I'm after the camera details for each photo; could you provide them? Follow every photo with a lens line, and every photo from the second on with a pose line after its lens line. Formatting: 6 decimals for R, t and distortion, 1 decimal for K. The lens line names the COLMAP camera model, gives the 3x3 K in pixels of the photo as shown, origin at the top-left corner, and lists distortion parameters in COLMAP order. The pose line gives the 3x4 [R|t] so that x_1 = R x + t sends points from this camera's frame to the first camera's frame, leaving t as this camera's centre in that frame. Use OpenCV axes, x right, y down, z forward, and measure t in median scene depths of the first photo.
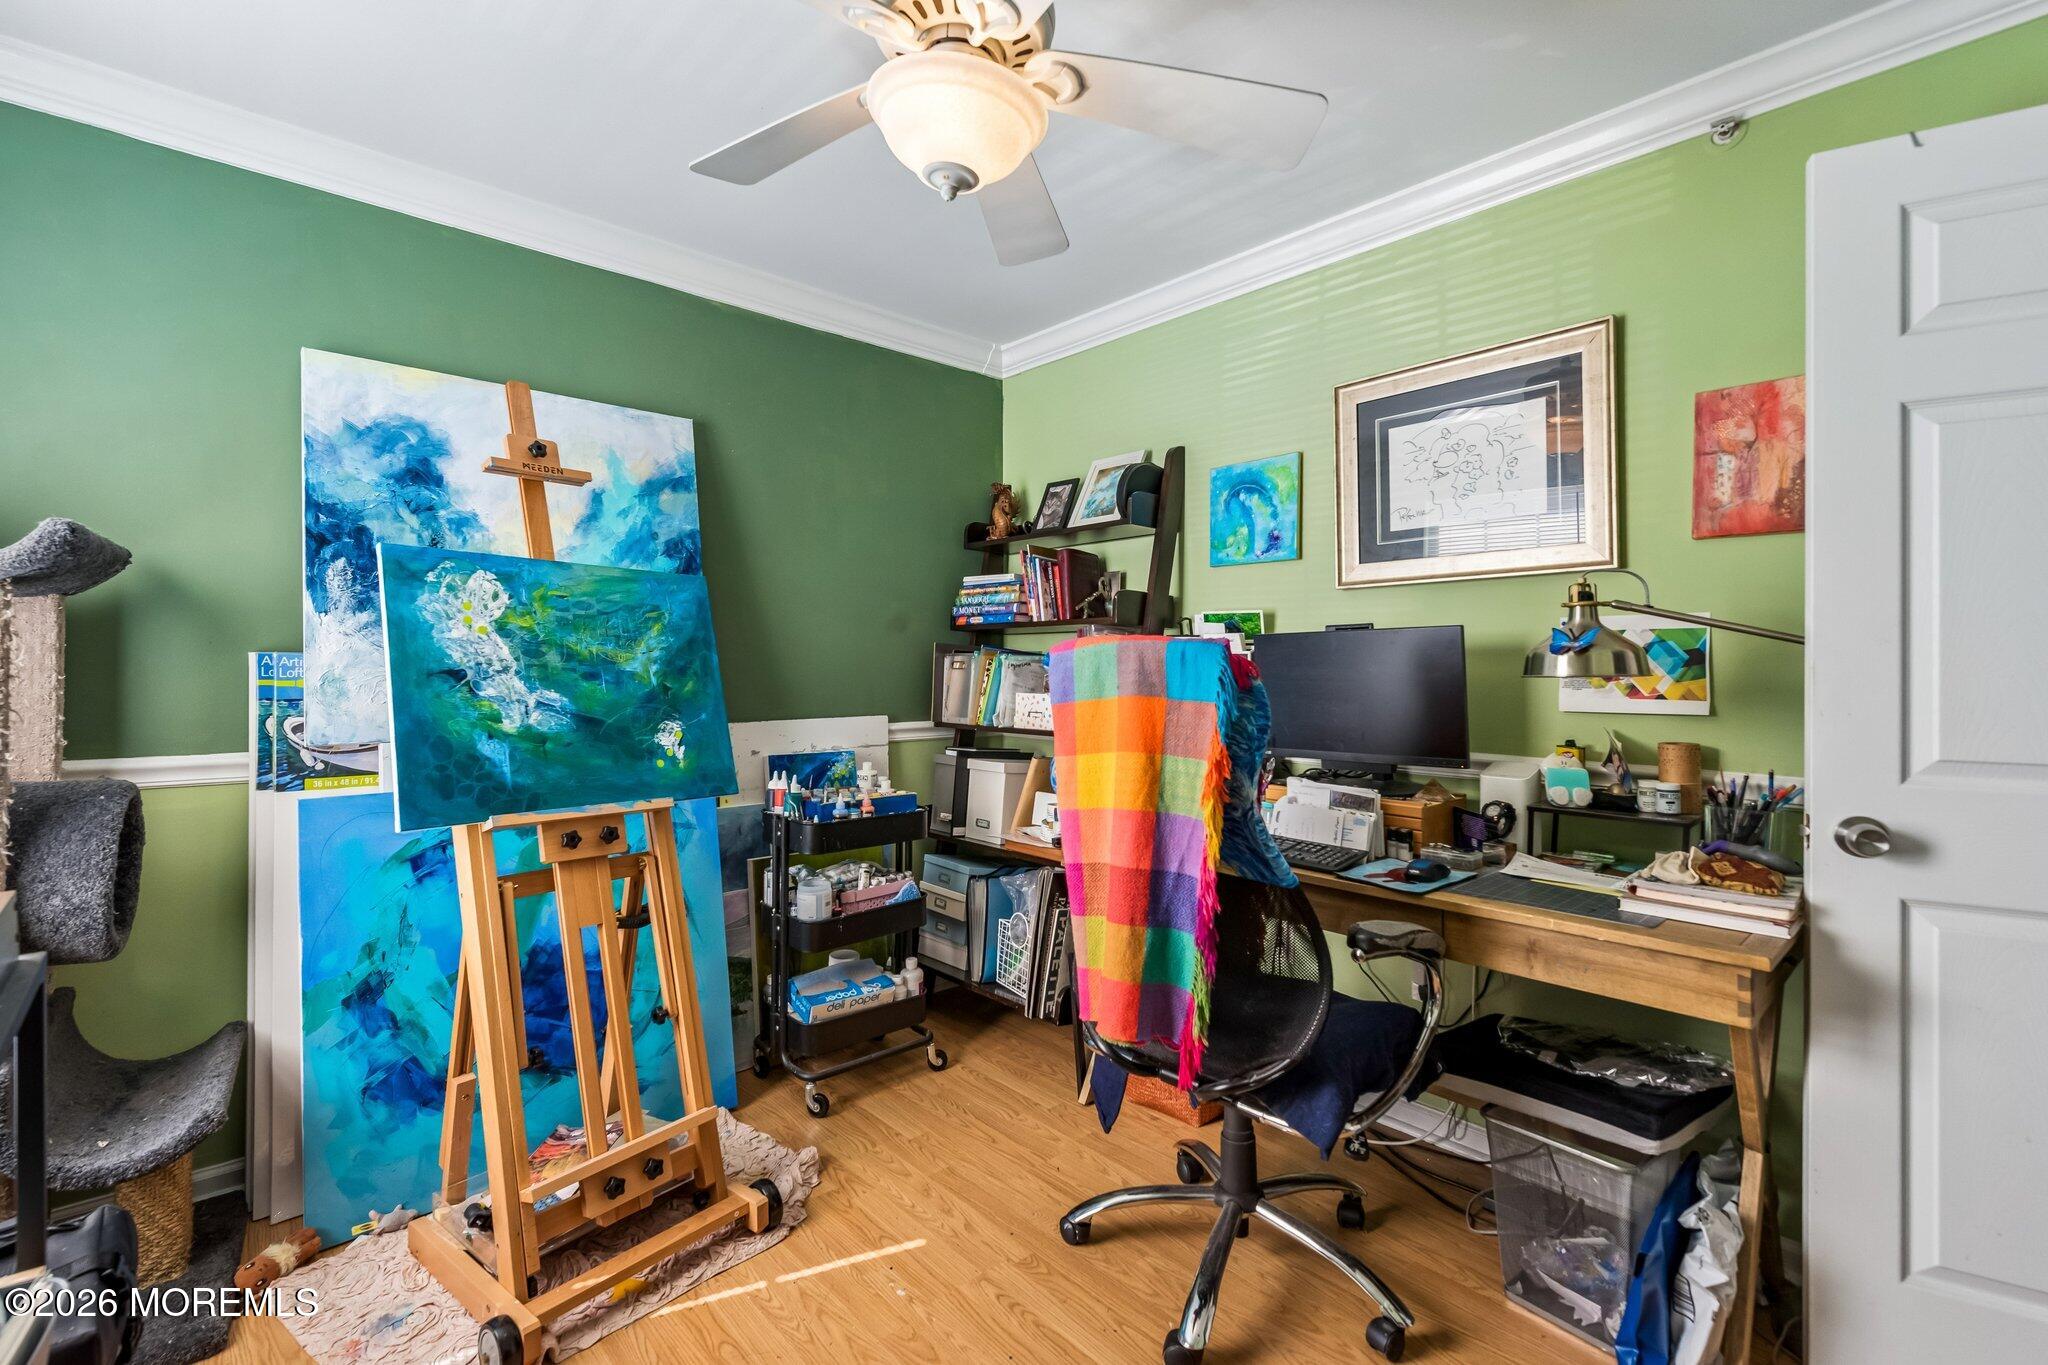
lens RADIAL K [[890.4, 0, 1019.6], [0, 890.4, 674.4], [0, 0, 1]] dist [0.002703, -0.000482]
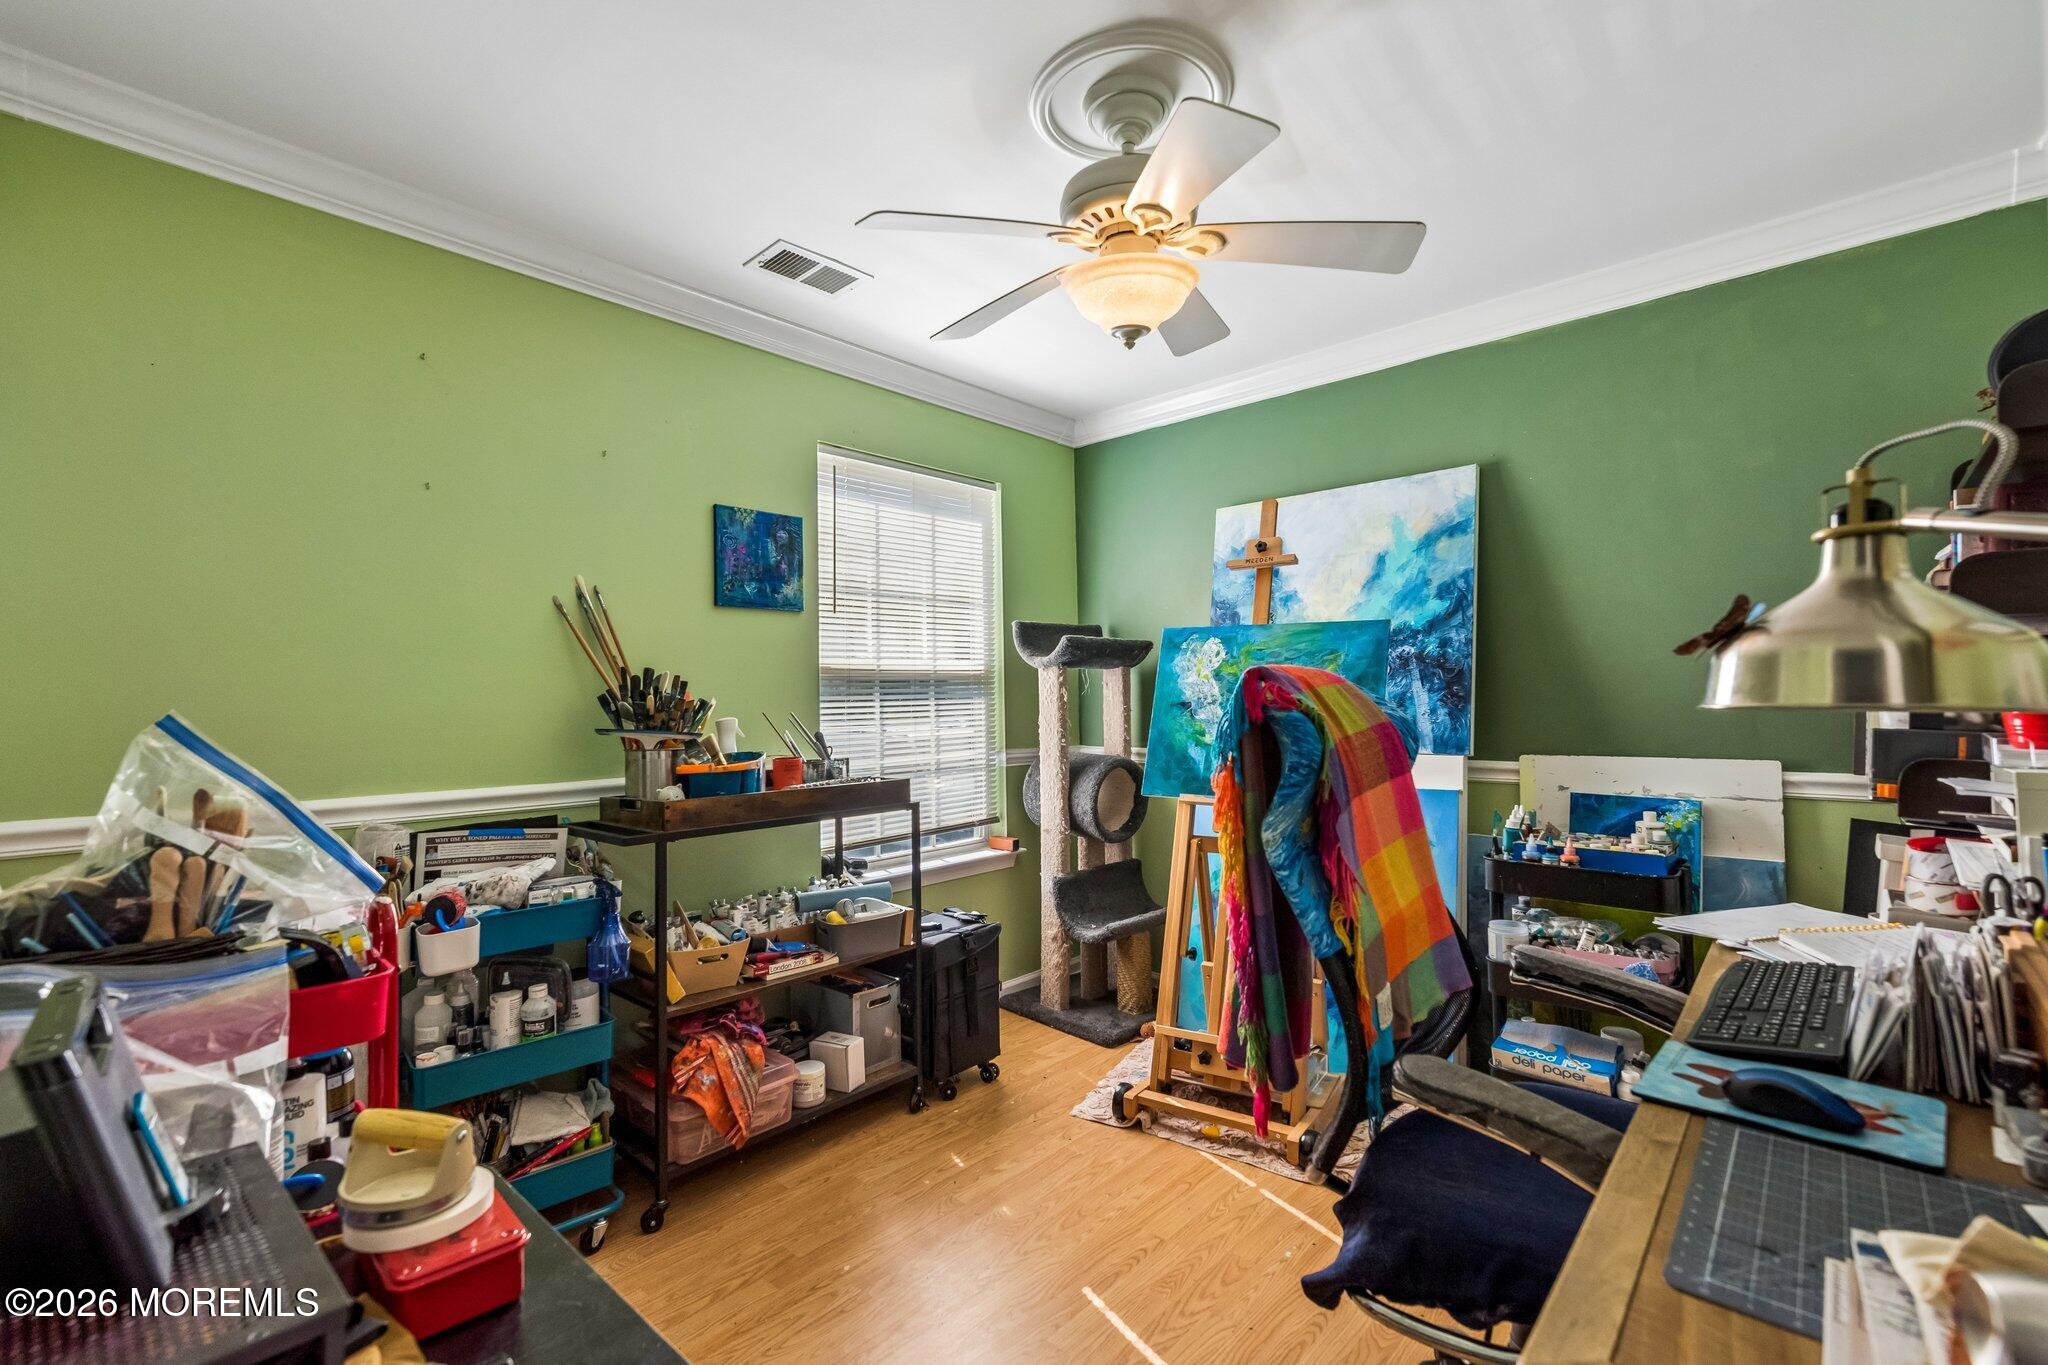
lens RADIAL K [[890.4, 0, 1021.0], [0, 890.4, 696.7], [0, 0, 1]] dist [0.002703, -0.000482]
pose [[0.114772, -0.007274, -0.993365, 0.659047], [-0.000989, 0.999972, -0.007436, -0.001981], [0.993391, 0.001836, 0.114762, 0.366904]]
